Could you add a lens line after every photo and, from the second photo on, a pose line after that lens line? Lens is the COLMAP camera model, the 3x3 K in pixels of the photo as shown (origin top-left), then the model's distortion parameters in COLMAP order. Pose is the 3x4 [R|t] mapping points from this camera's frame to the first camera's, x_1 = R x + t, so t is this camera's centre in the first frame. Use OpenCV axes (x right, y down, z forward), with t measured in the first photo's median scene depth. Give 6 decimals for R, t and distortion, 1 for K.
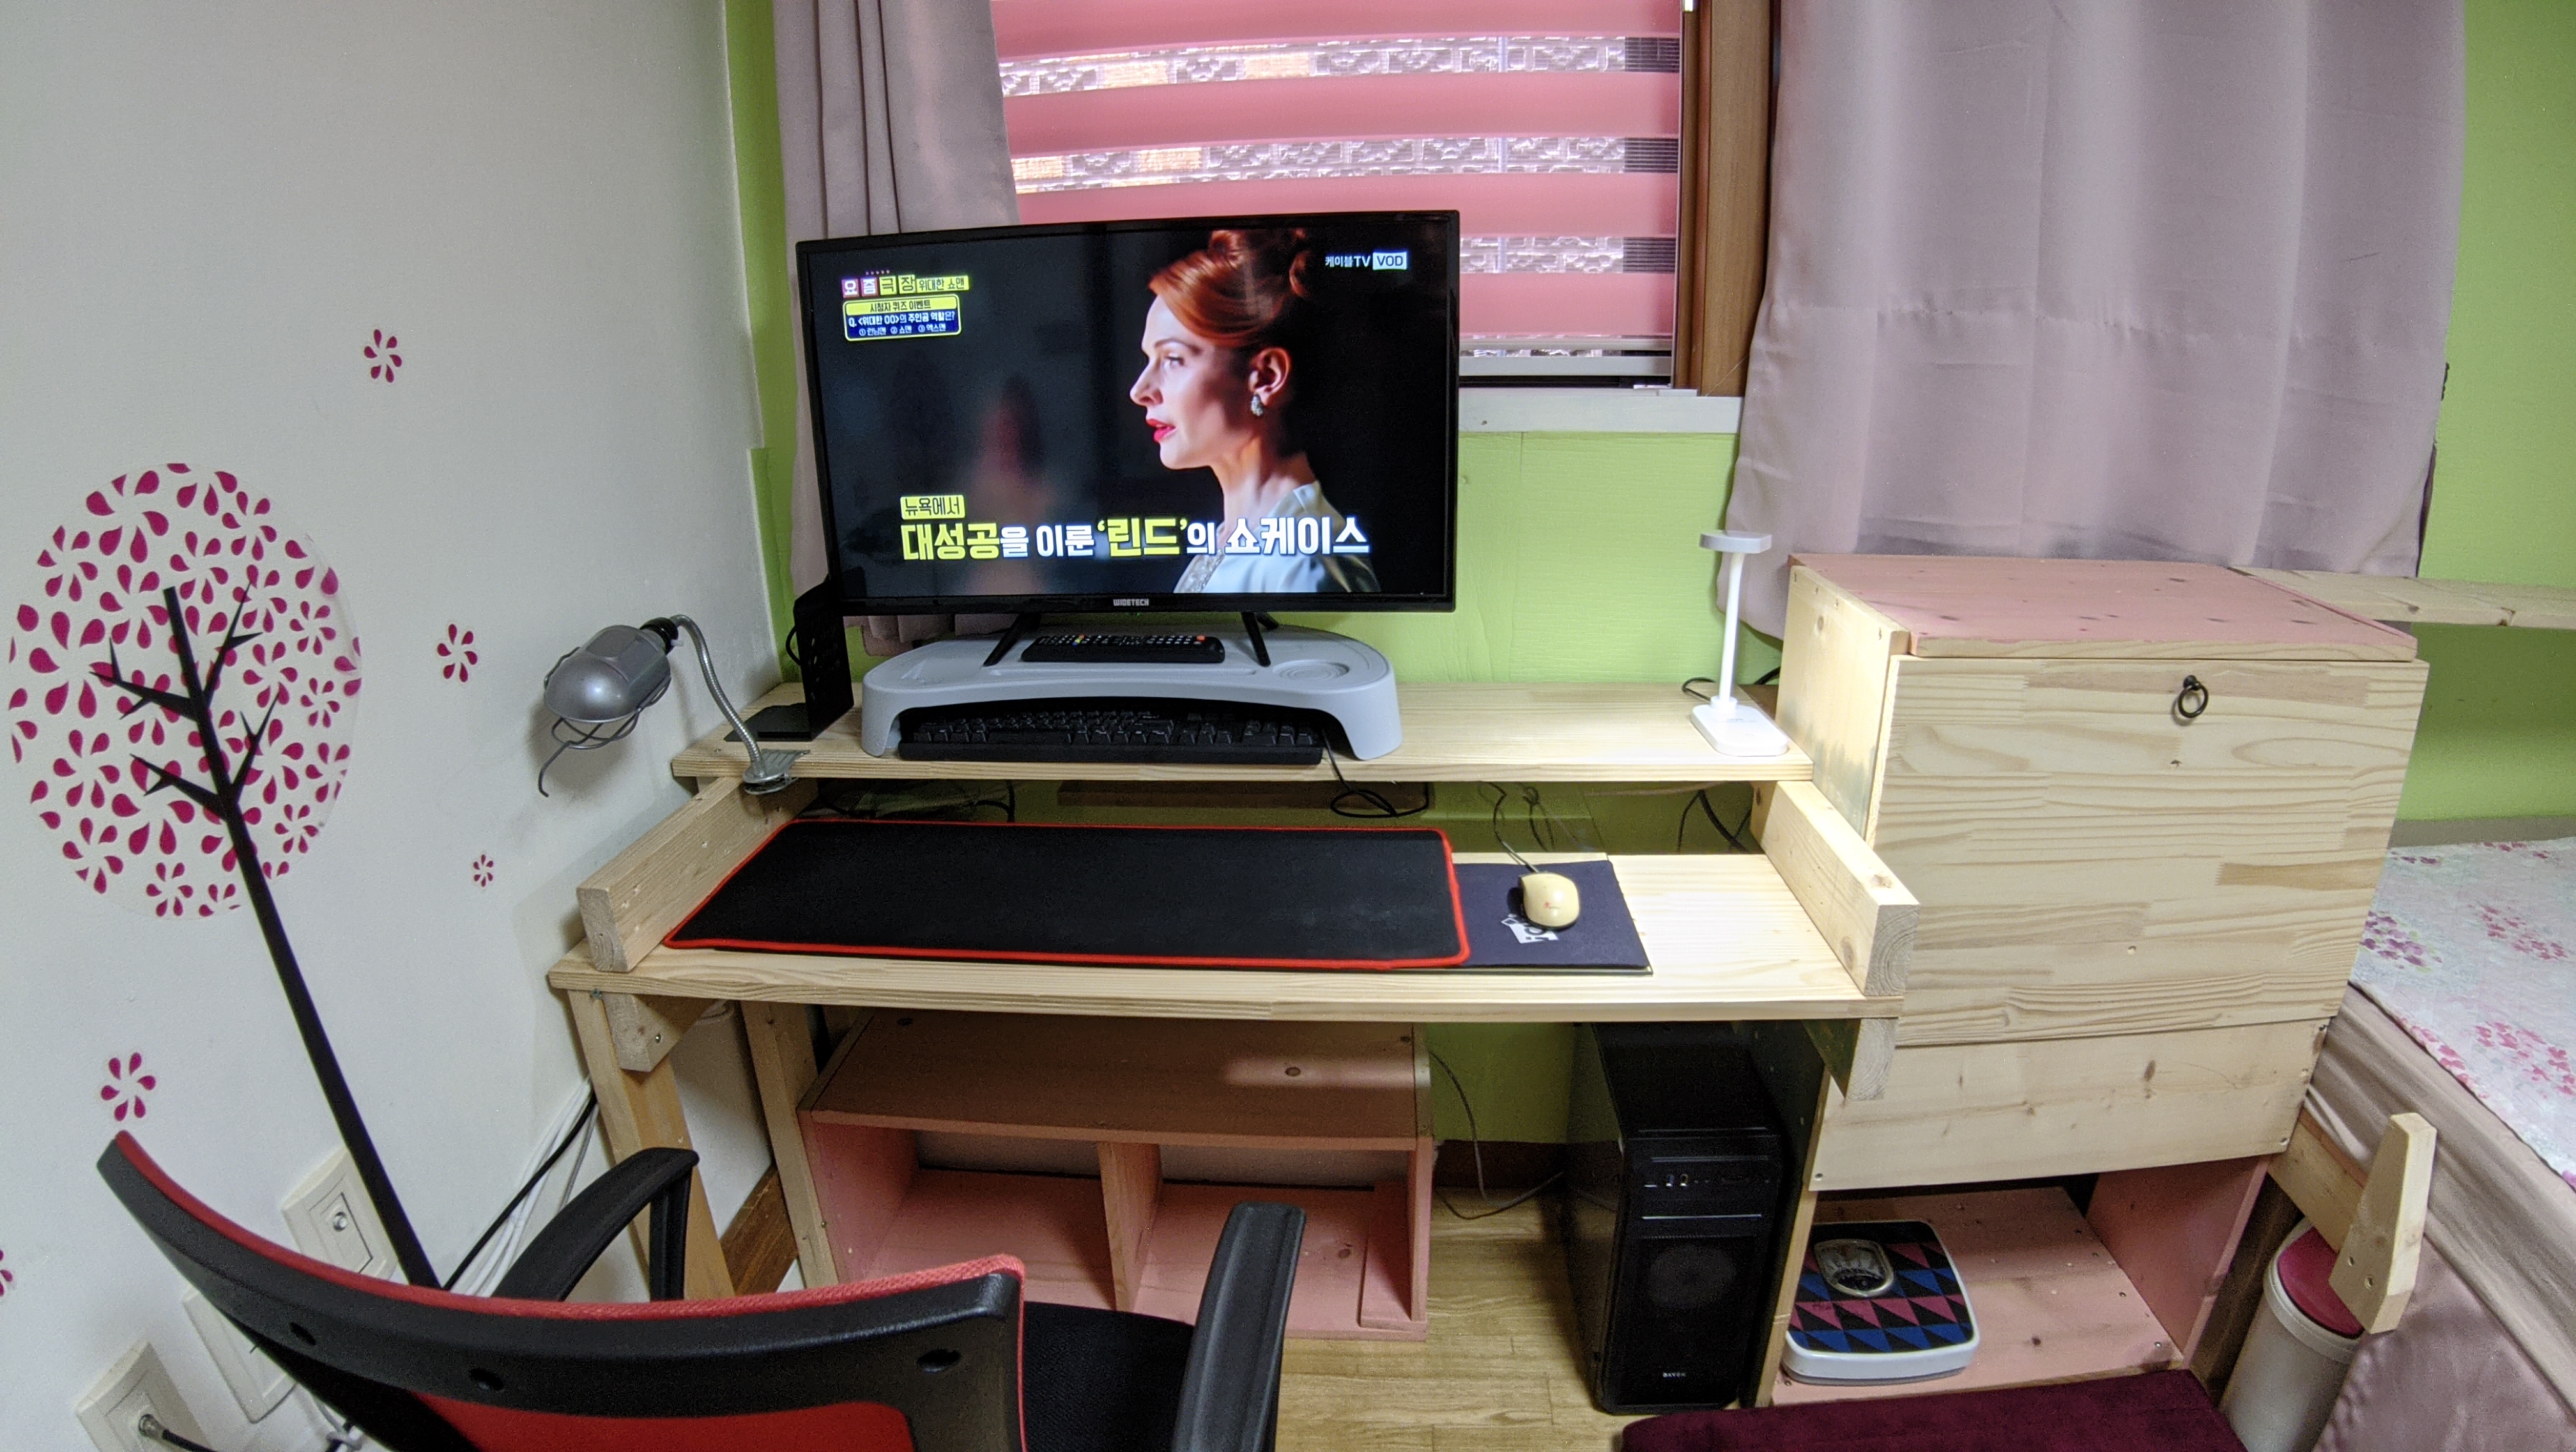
lens RADIAL K [[1249.2, 0, 1282.6], [0, 1249.2, 736.6], [0, 0, 1]] dist [-0.173182, 0.021640]
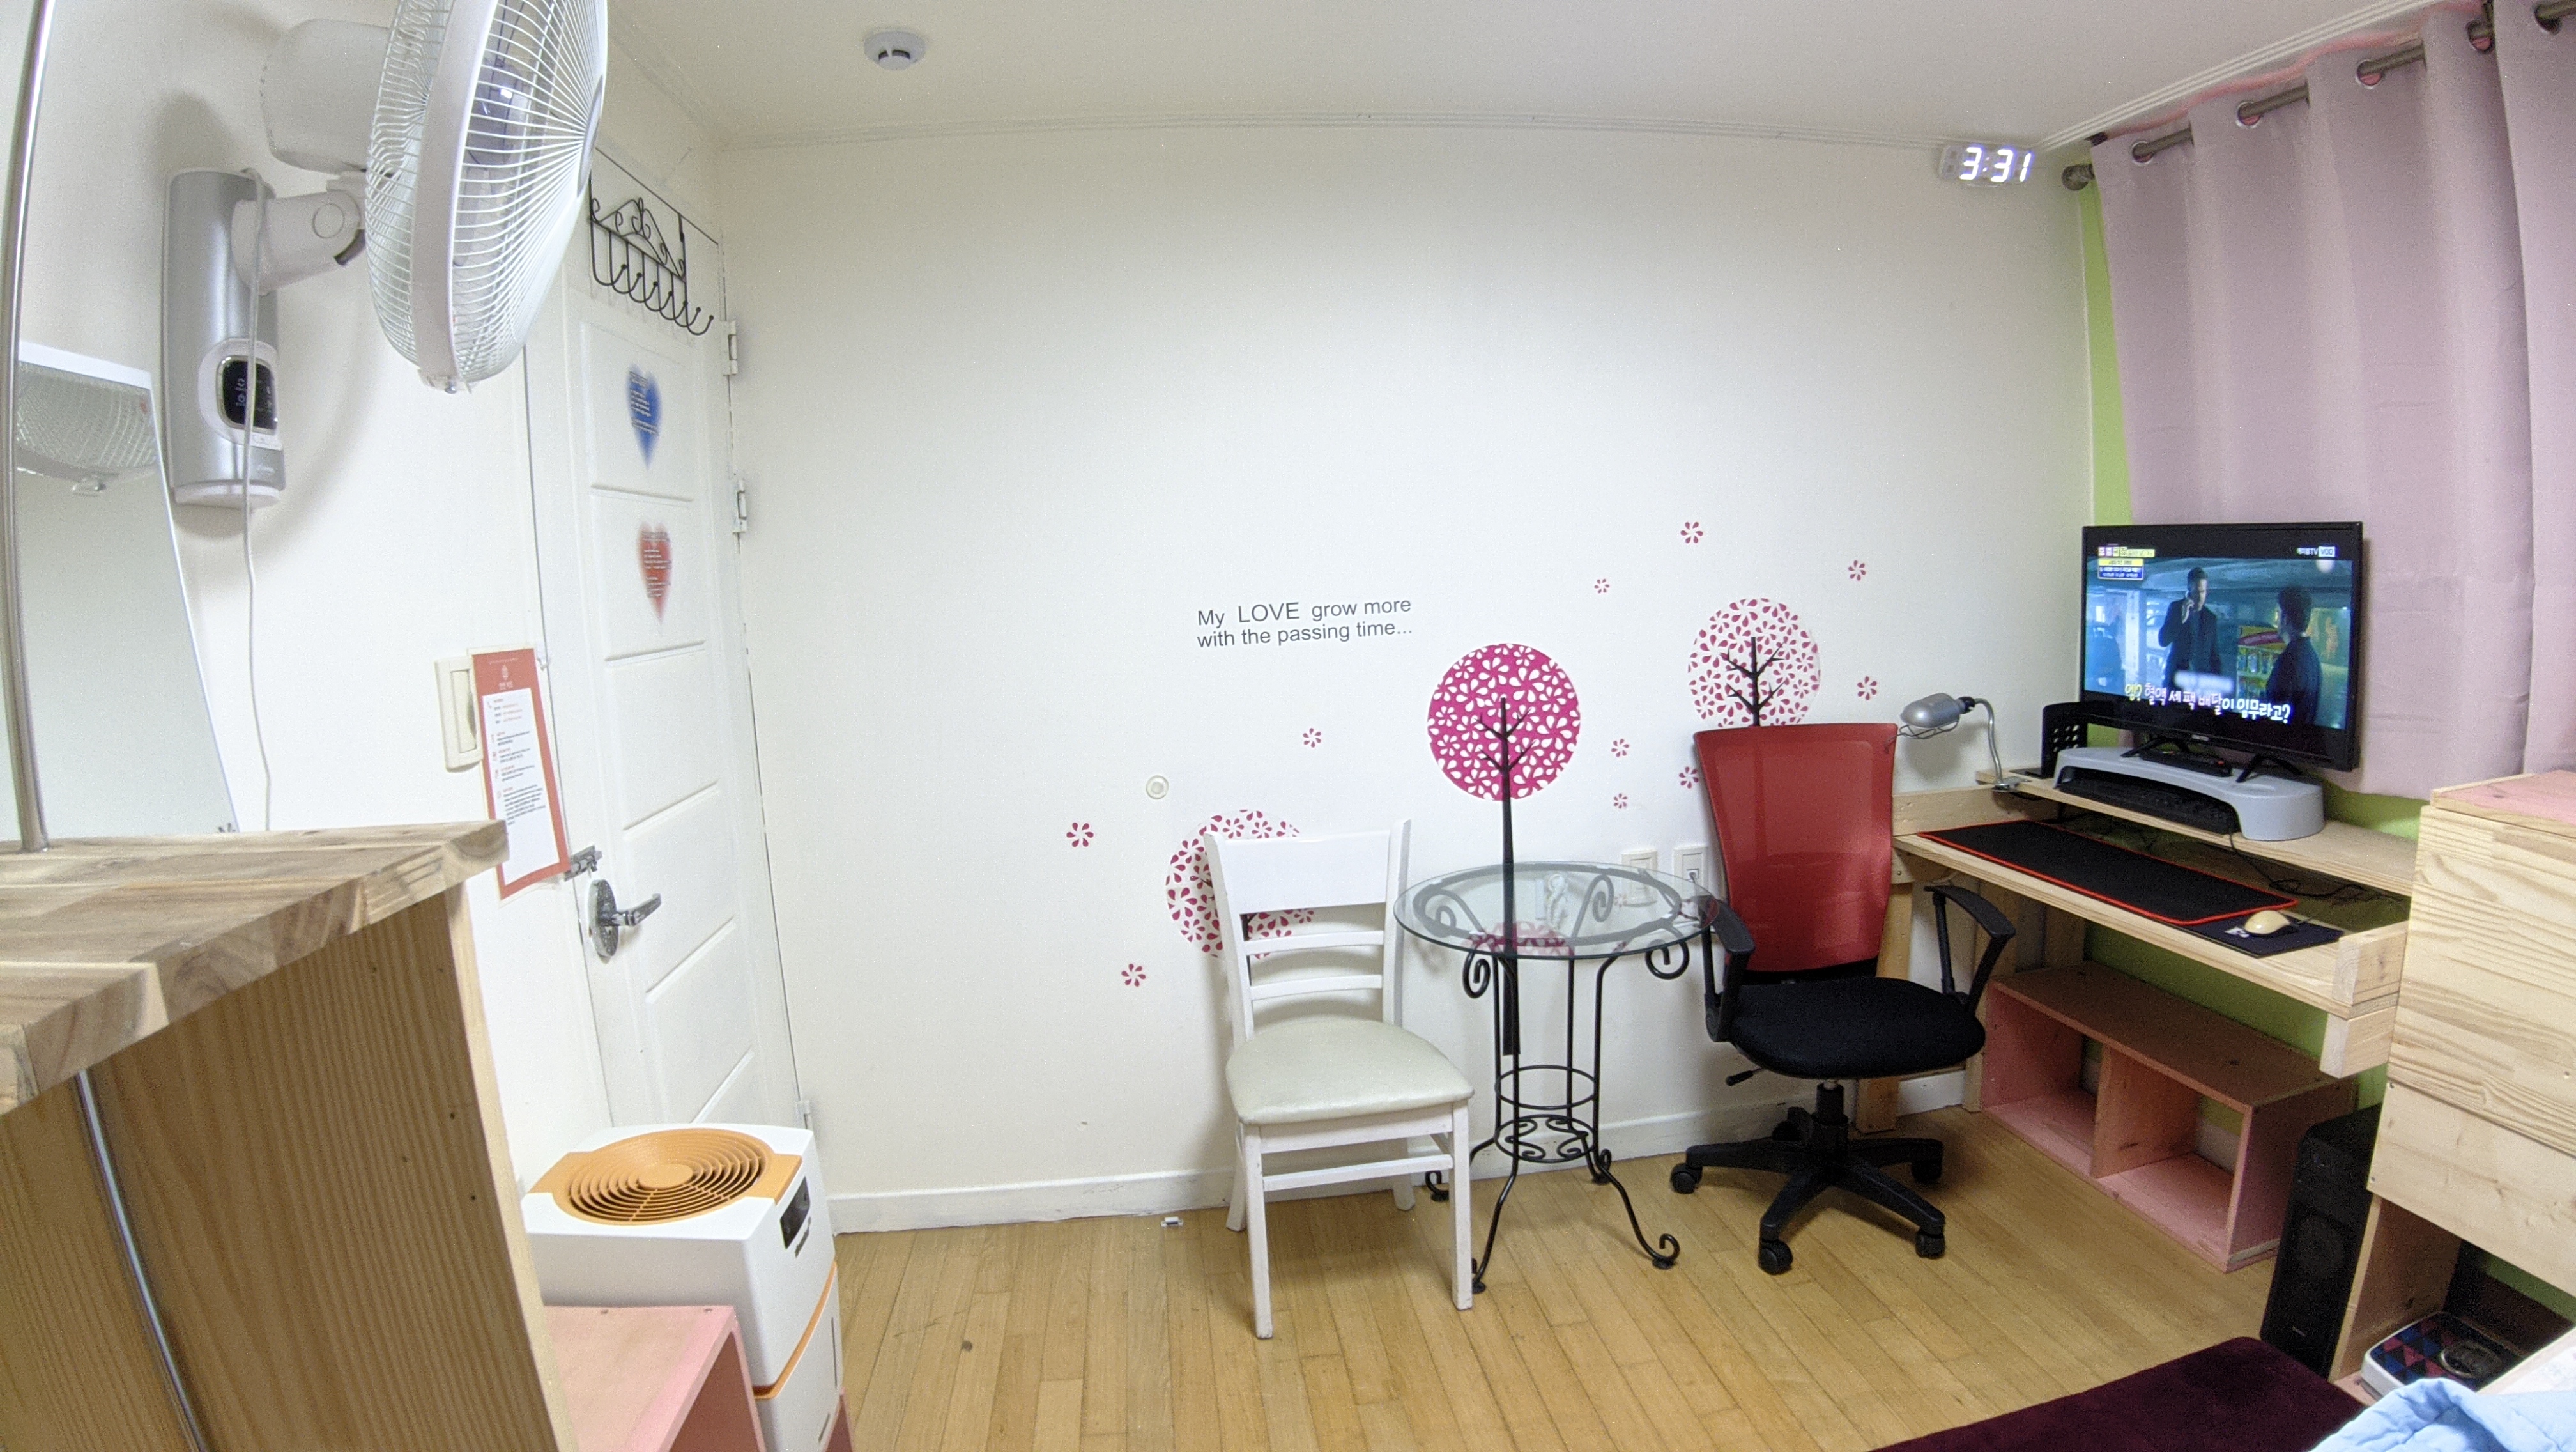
lens RADIAL K [[1249.2, 0, 1275.5], [0, 1249.2, 727.6], [0, 0, 1]] dist [-0.173182, 0.021640]
pose [[0.185855, 0.139653, -0.972602, 1.509458], [-0.278341, 0.956785, 0.084193, 0.141582], [0.942329, 0.255067, 0.216695, -0.733581]]
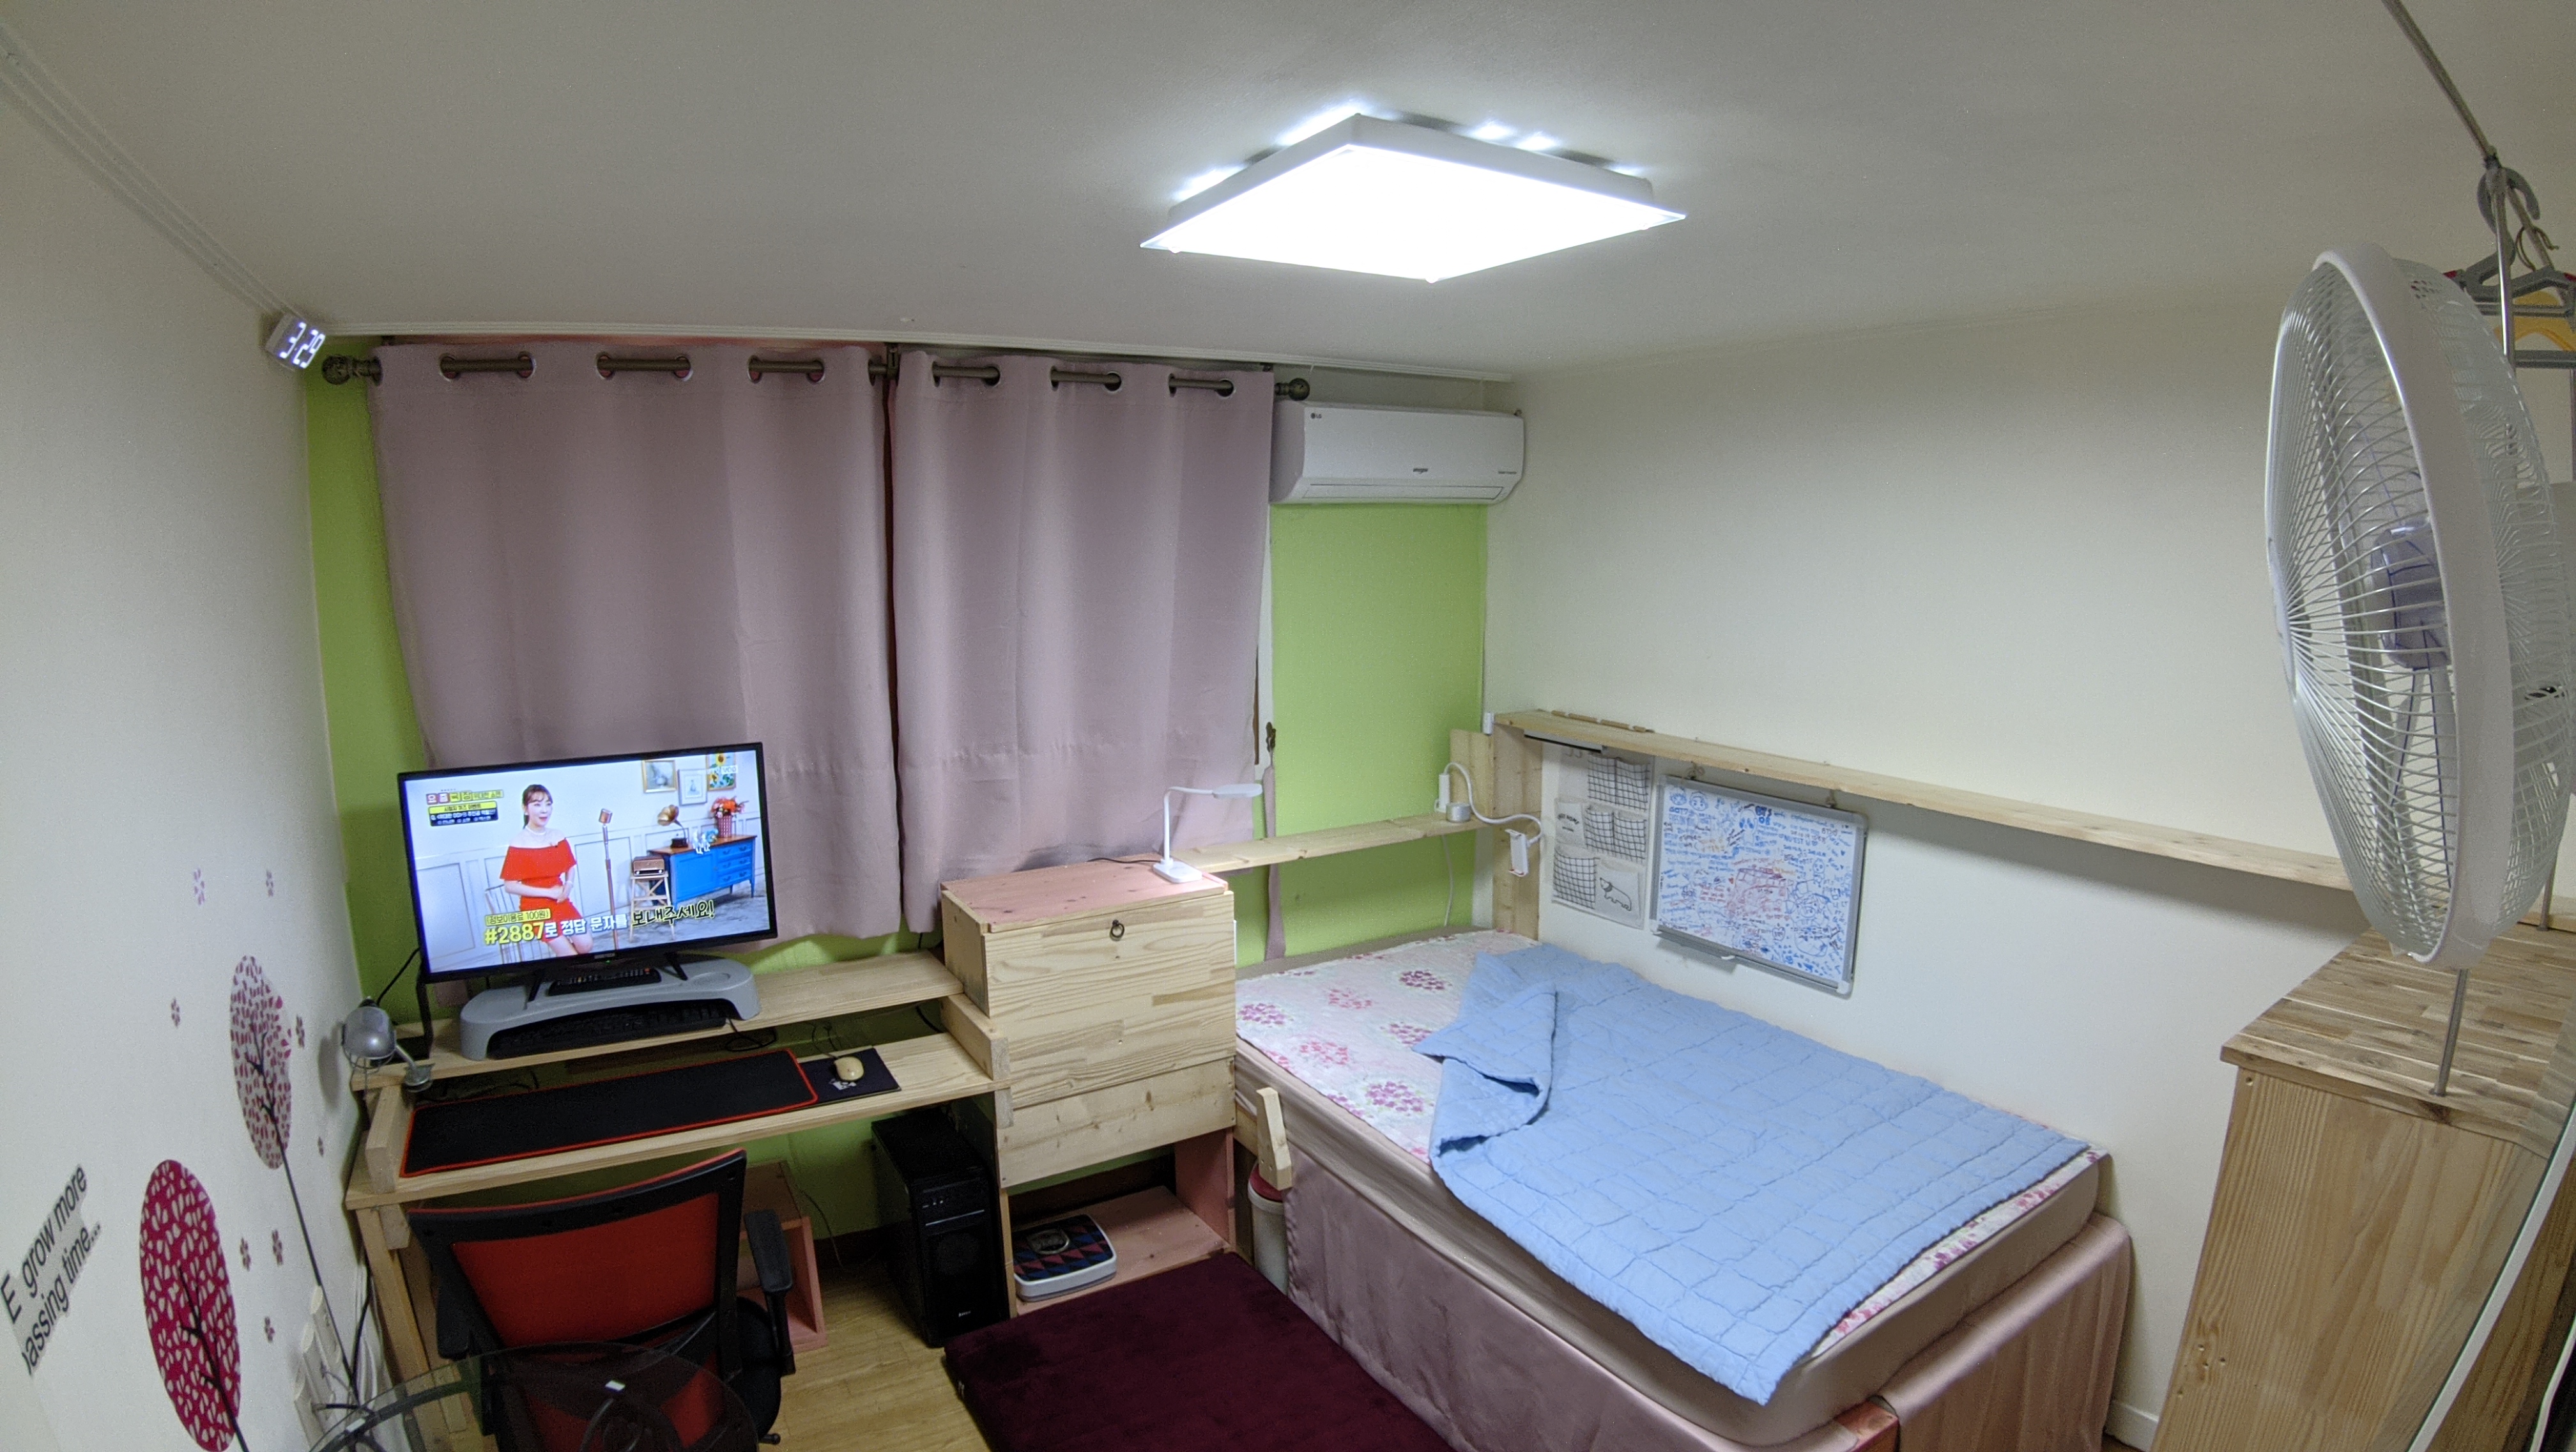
lens RADIAL K [[1249.2, 0, 1273.9], [0, 1249.2, 733.8], [0, 0, 1]] dist [-0.173182, 0.021640]
pose [[0.819984, -0.070839, 0.567986, -0.357828], [0.177595, 0.974827, -0.134808, -0.023778], [-0.544138, 0.211412, 0.811923, -1.337653]]
